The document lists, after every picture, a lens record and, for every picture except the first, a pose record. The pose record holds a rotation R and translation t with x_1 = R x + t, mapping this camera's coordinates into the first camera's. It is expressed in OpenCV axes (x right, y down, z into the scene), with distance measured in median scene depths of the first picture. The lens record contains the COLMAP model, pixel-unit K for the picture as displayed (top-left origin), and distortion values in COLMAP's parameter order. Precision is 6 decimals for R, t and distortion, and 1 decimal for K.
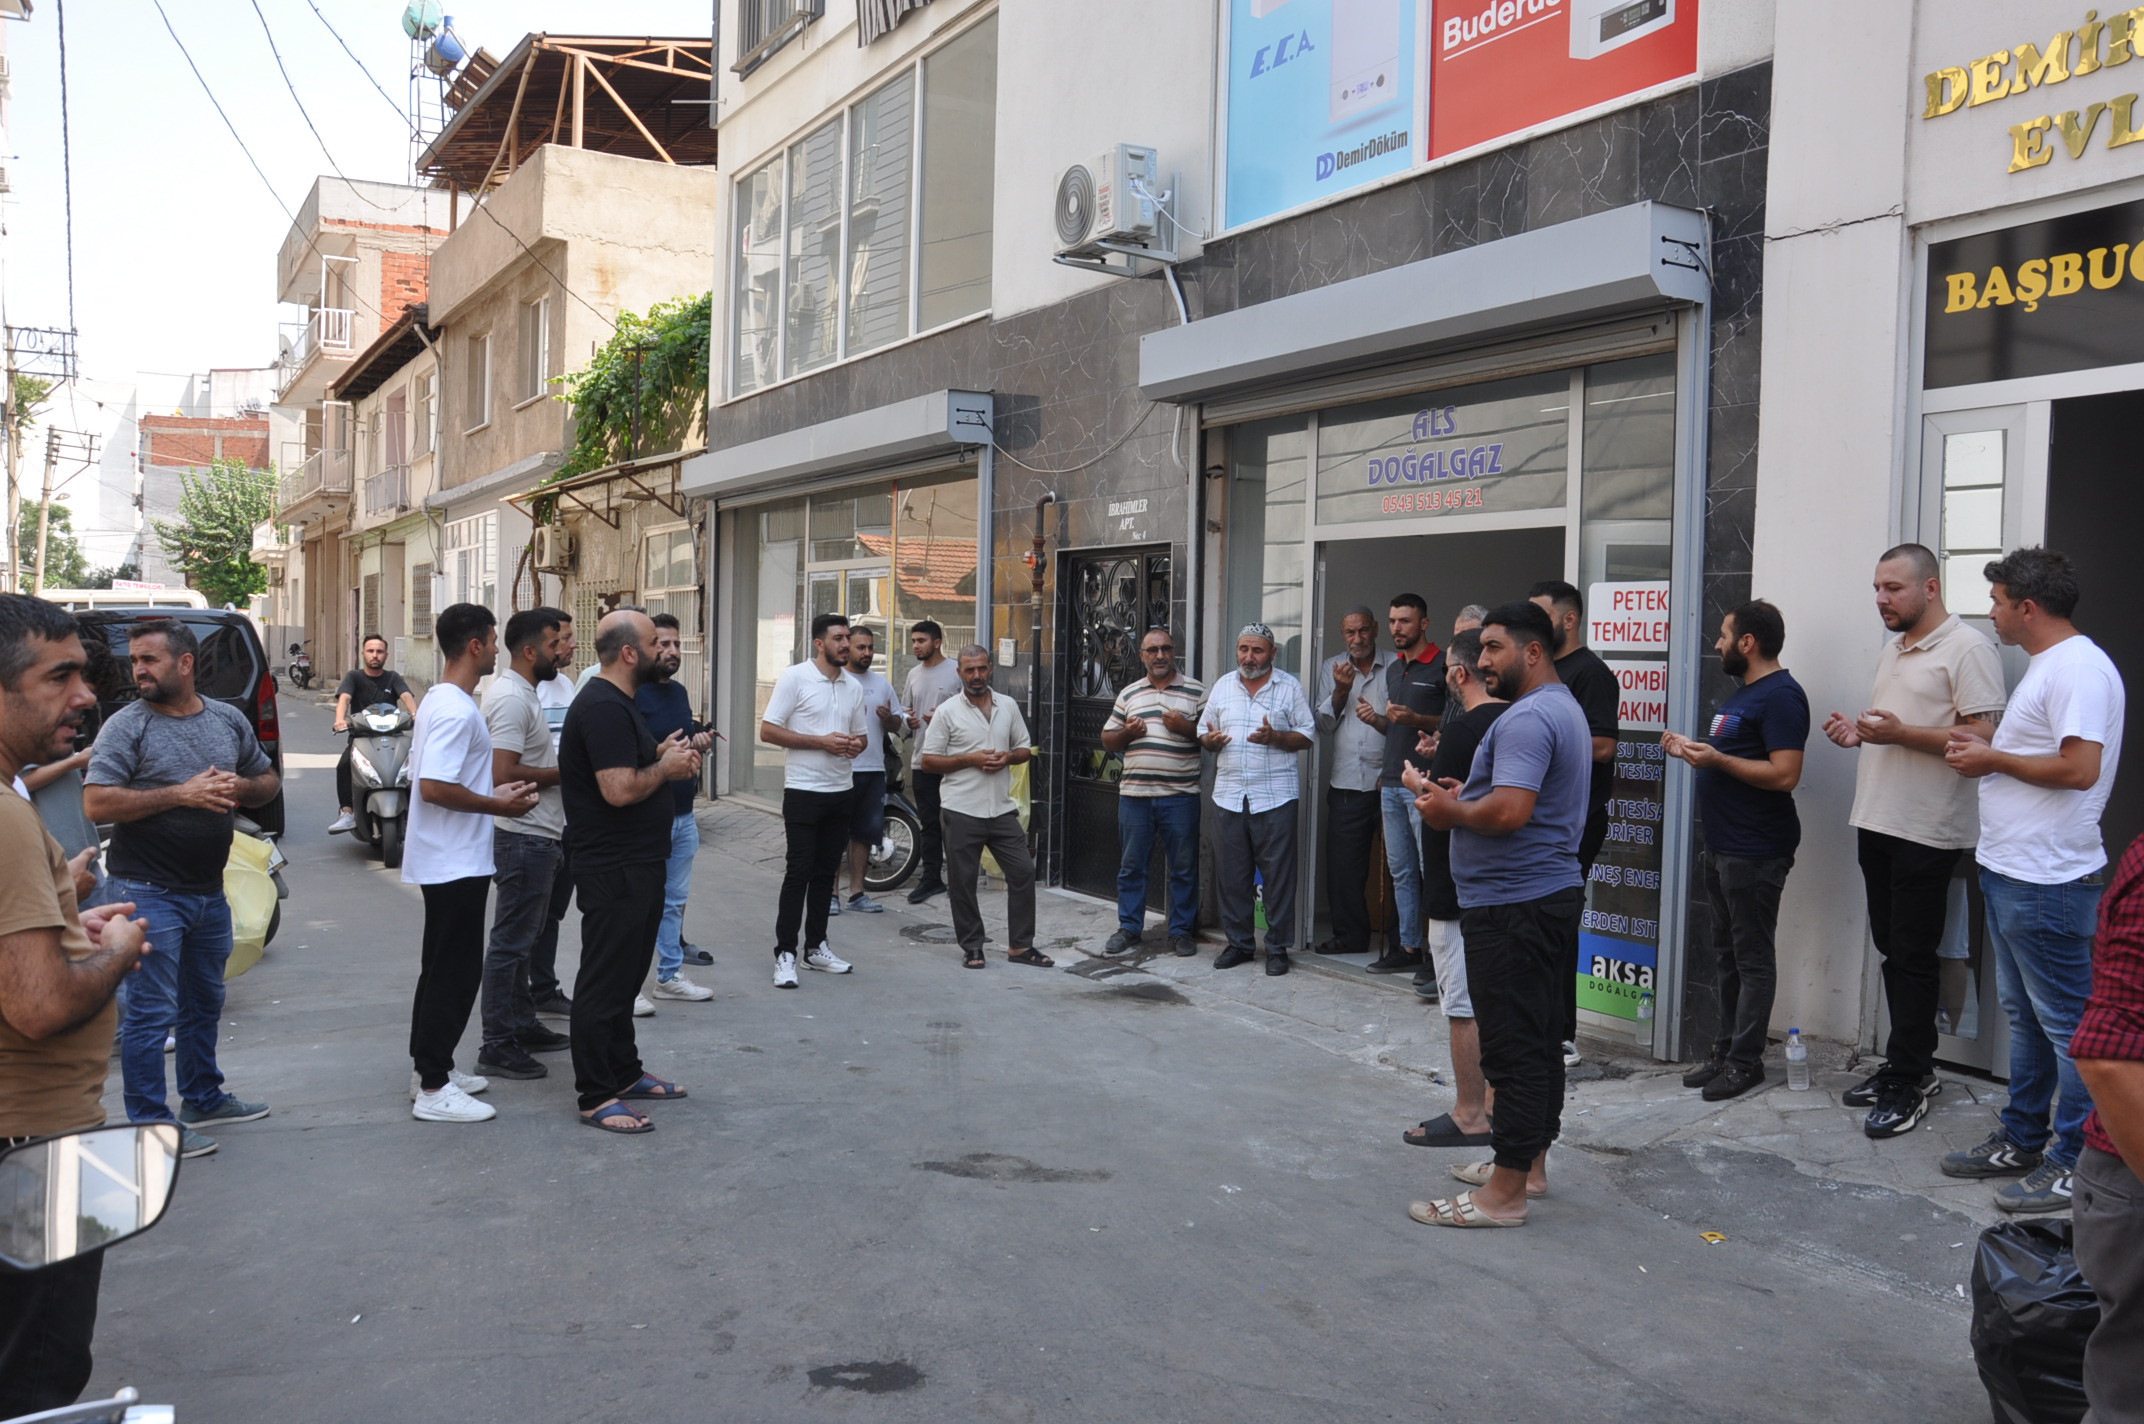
lens RADIAL K [[1895.1, 0, 1072.0], [0, 1895.1, 712.0], [0, 0, 1]] dist [-0.156065, 0.148516]
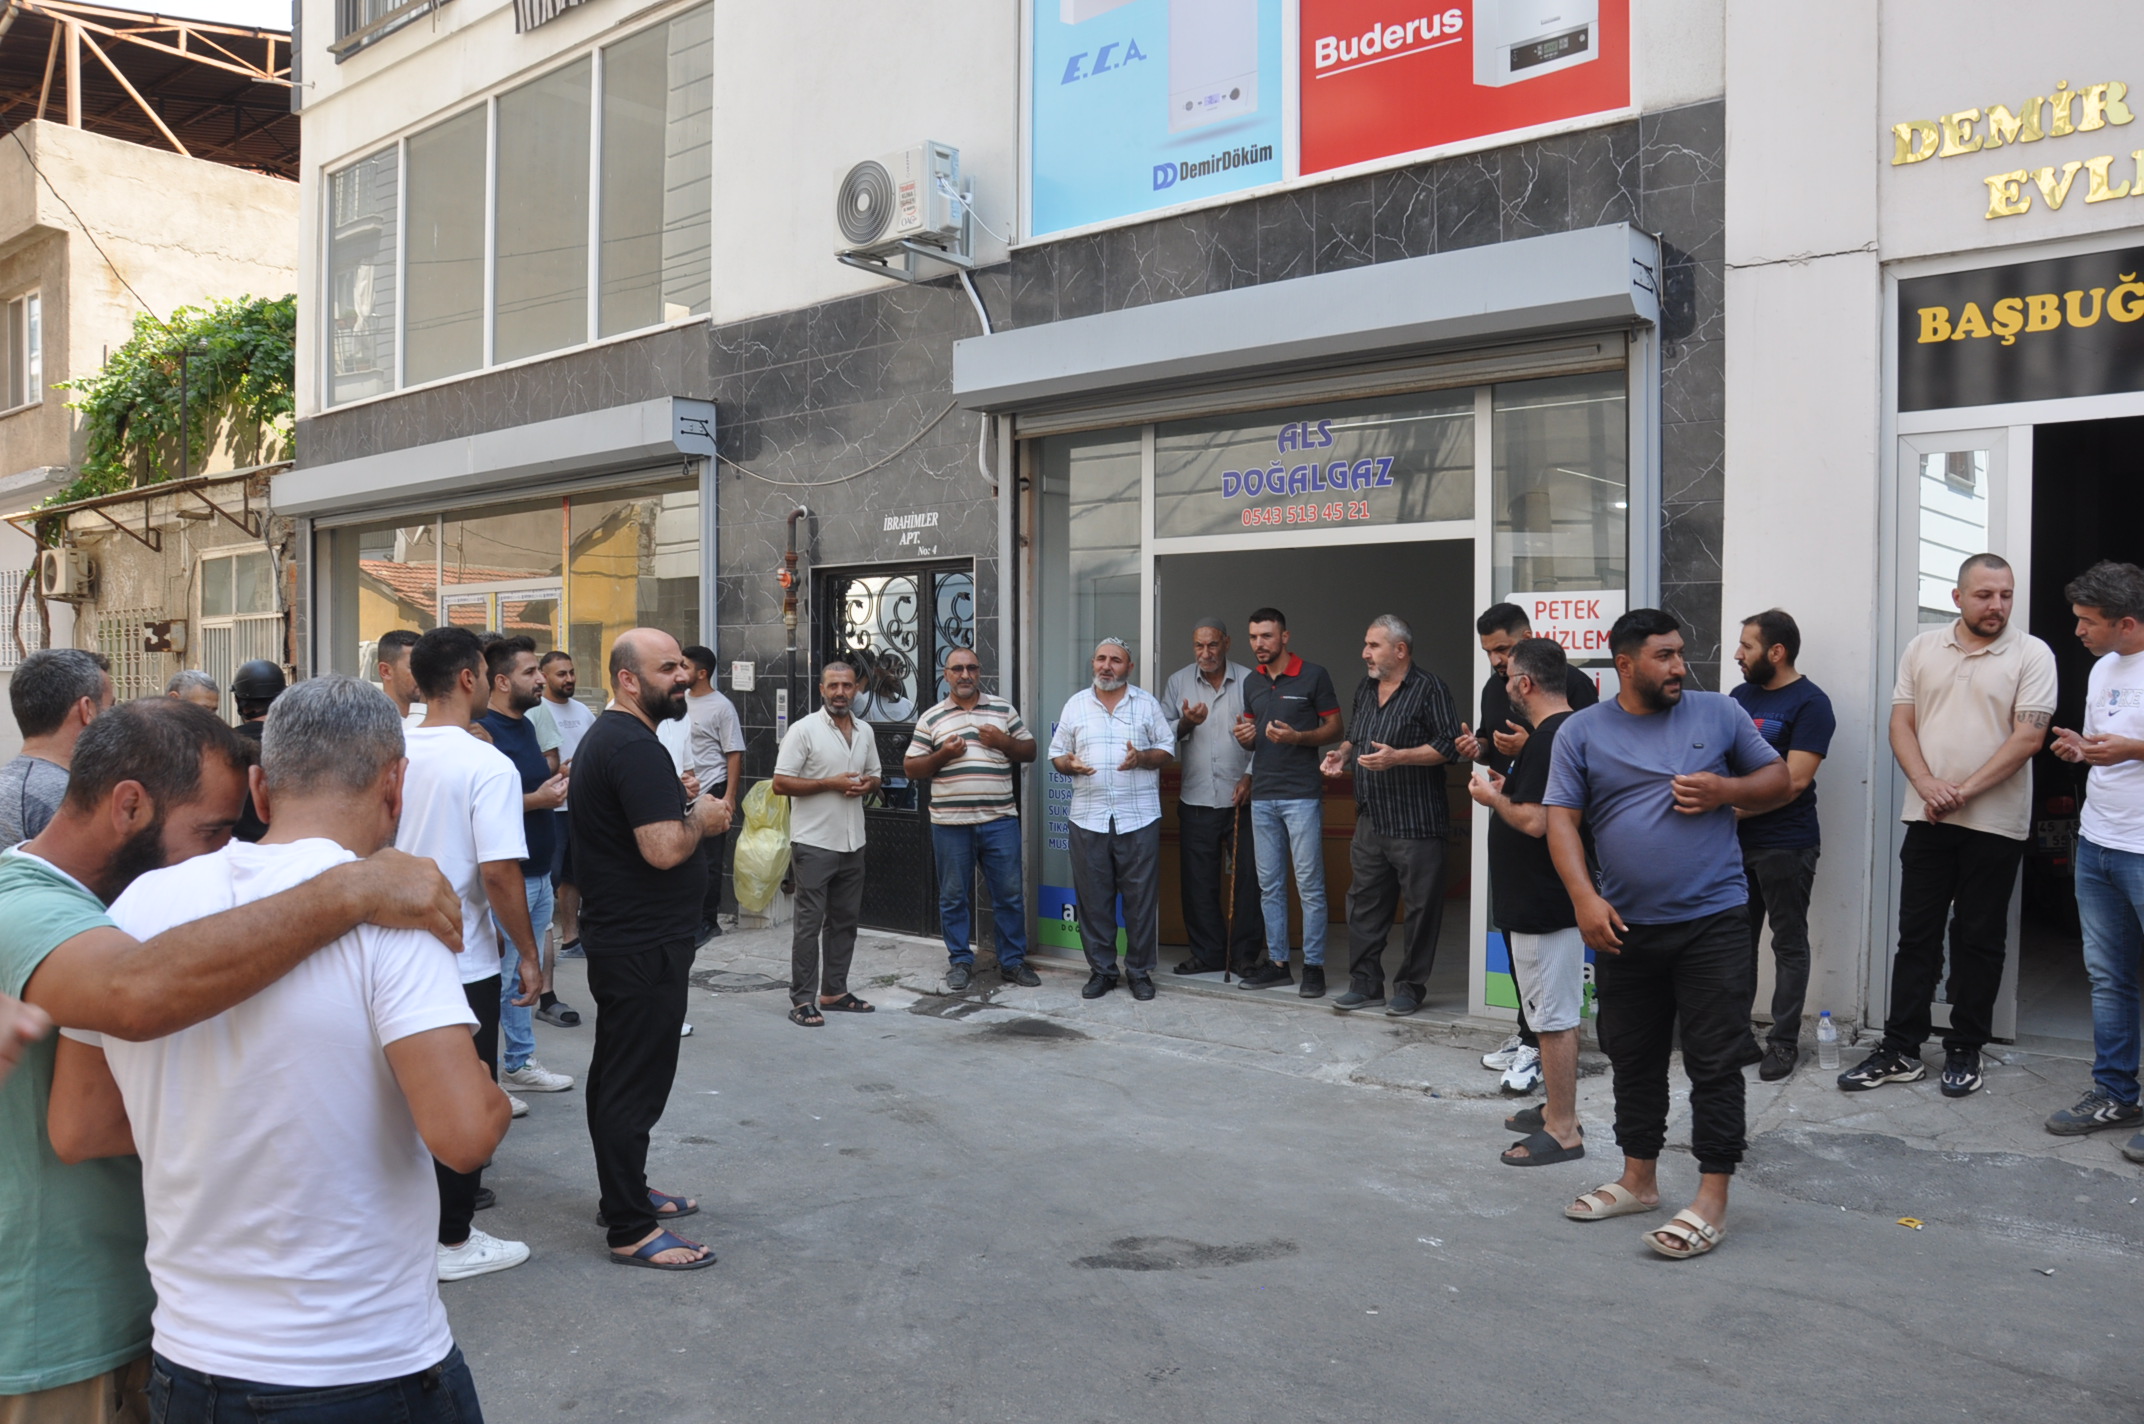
lens RADIAL K [[1757.9, 0, 1122.8], [0, 1757.9, 707.0], [0, 0, 1]] dist [-0.180758, 0.149514]
pose [[0.931426, -0.027961, 0.362854, -0.206513], [0.031886, 0.999480, -0.004830, -0.006815], [-0.362530, 0.016069, 0.931833, 0.145271]]
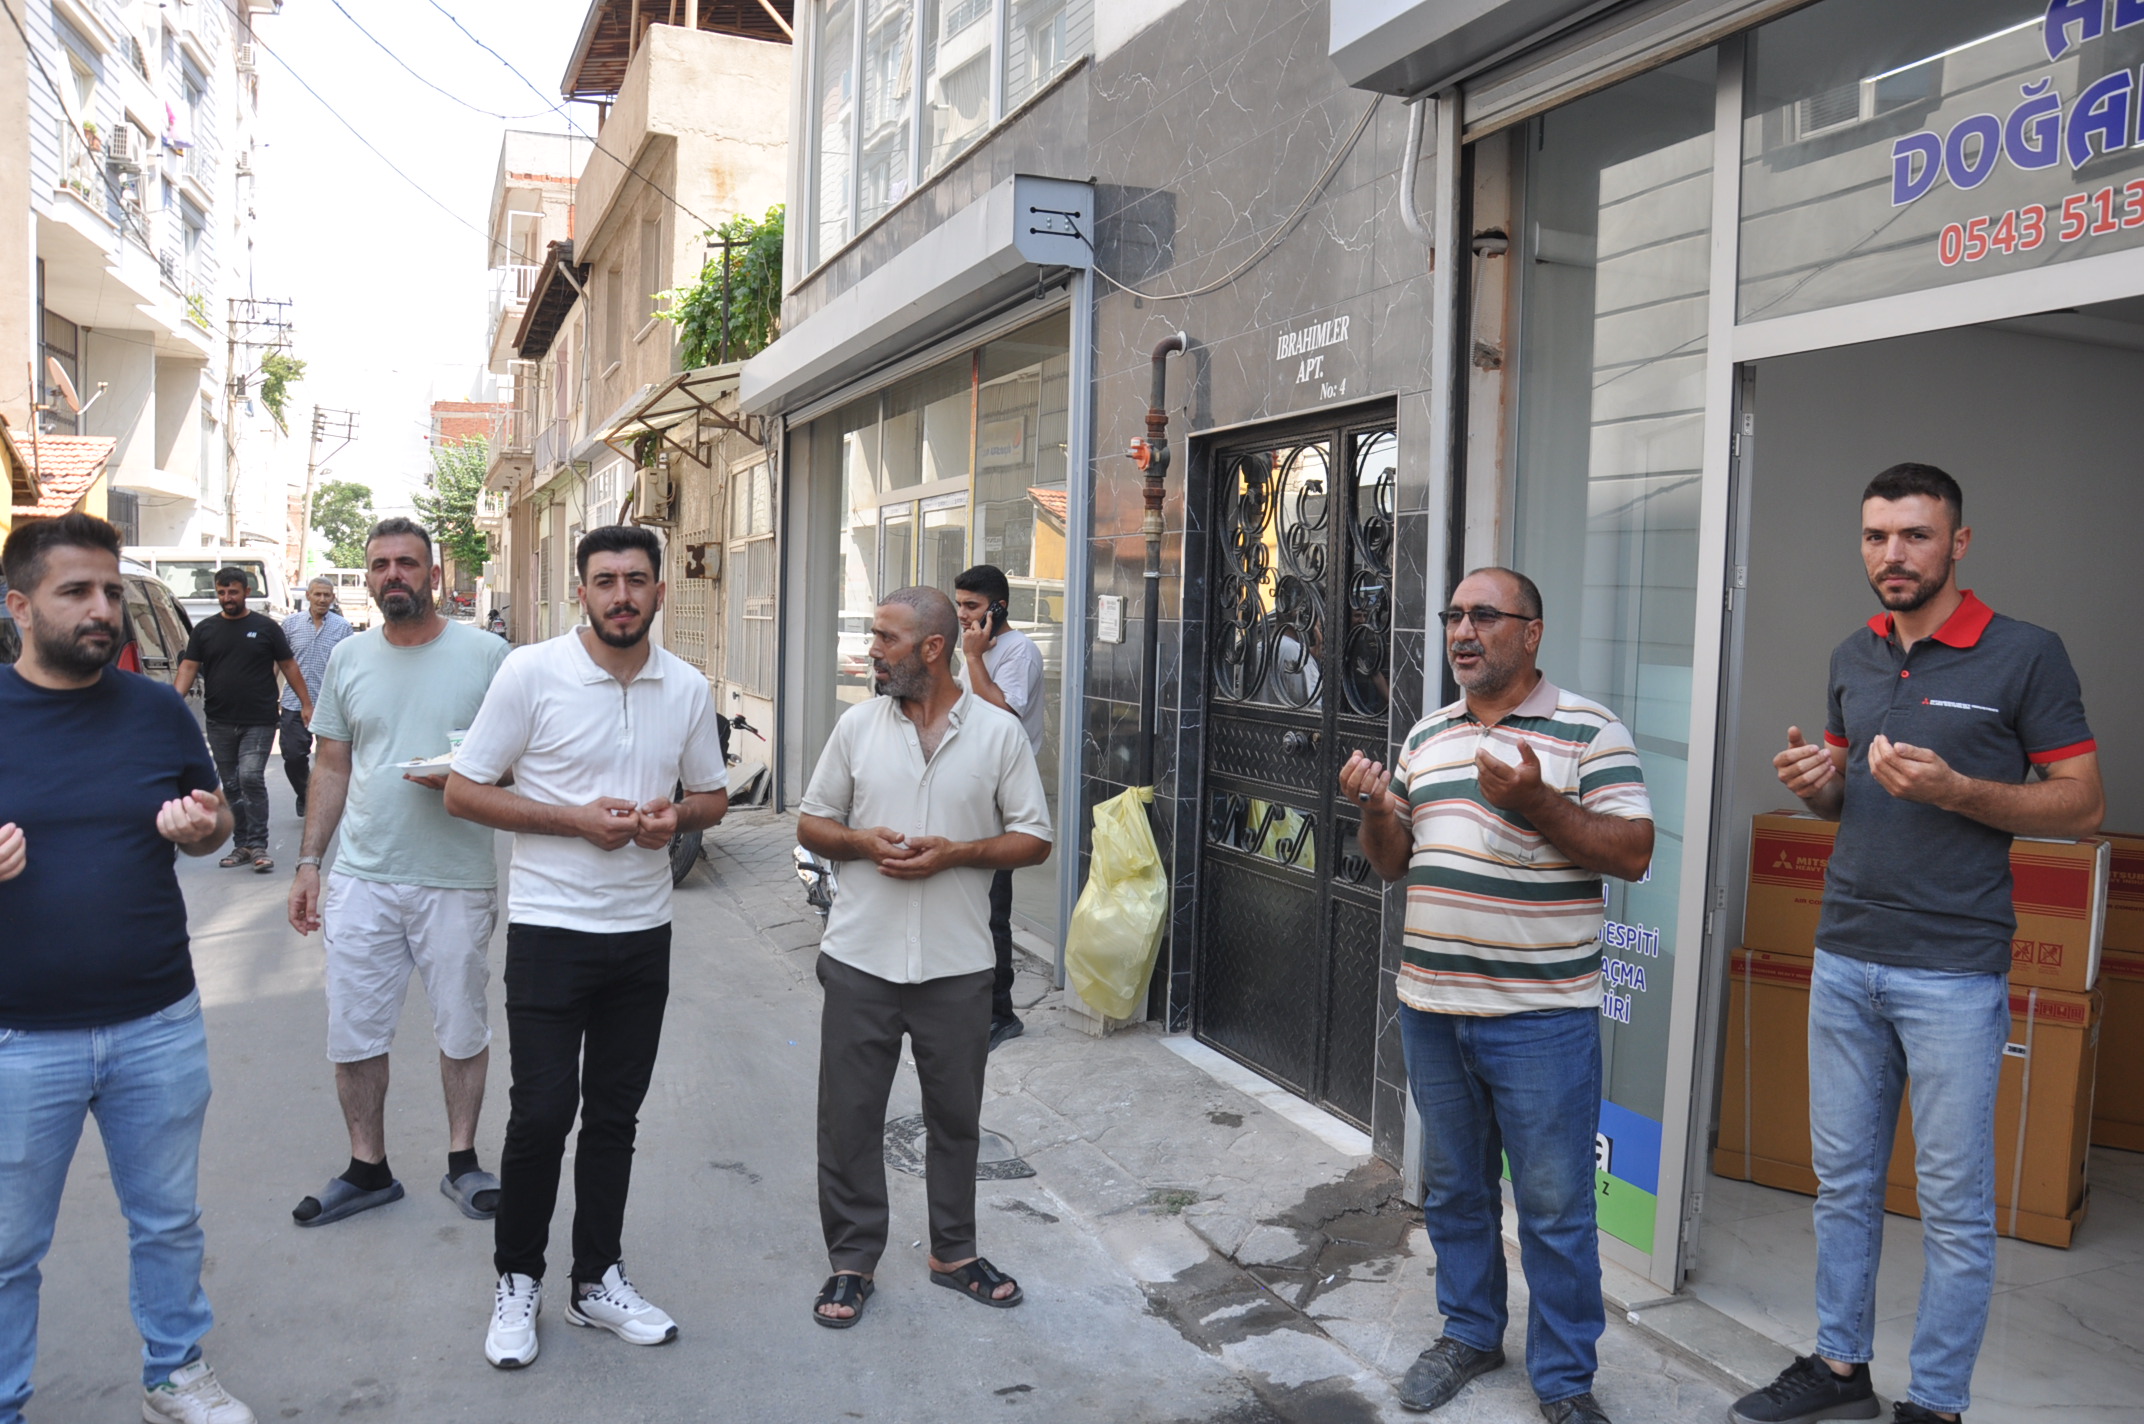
lens RADIAL K [[1704.7, 0, 1080.1], [0, 1704.7, 735.3], [0, 0, 1]] dist [-0.165821, 0.138235]
pose [[0.991647, 0.012898, -0.128332, 0.028821], [-0.008382, 0.999328, 0.035671, -0.016702], [0.128706, -0.034297, 0.991090, 0.566427]]
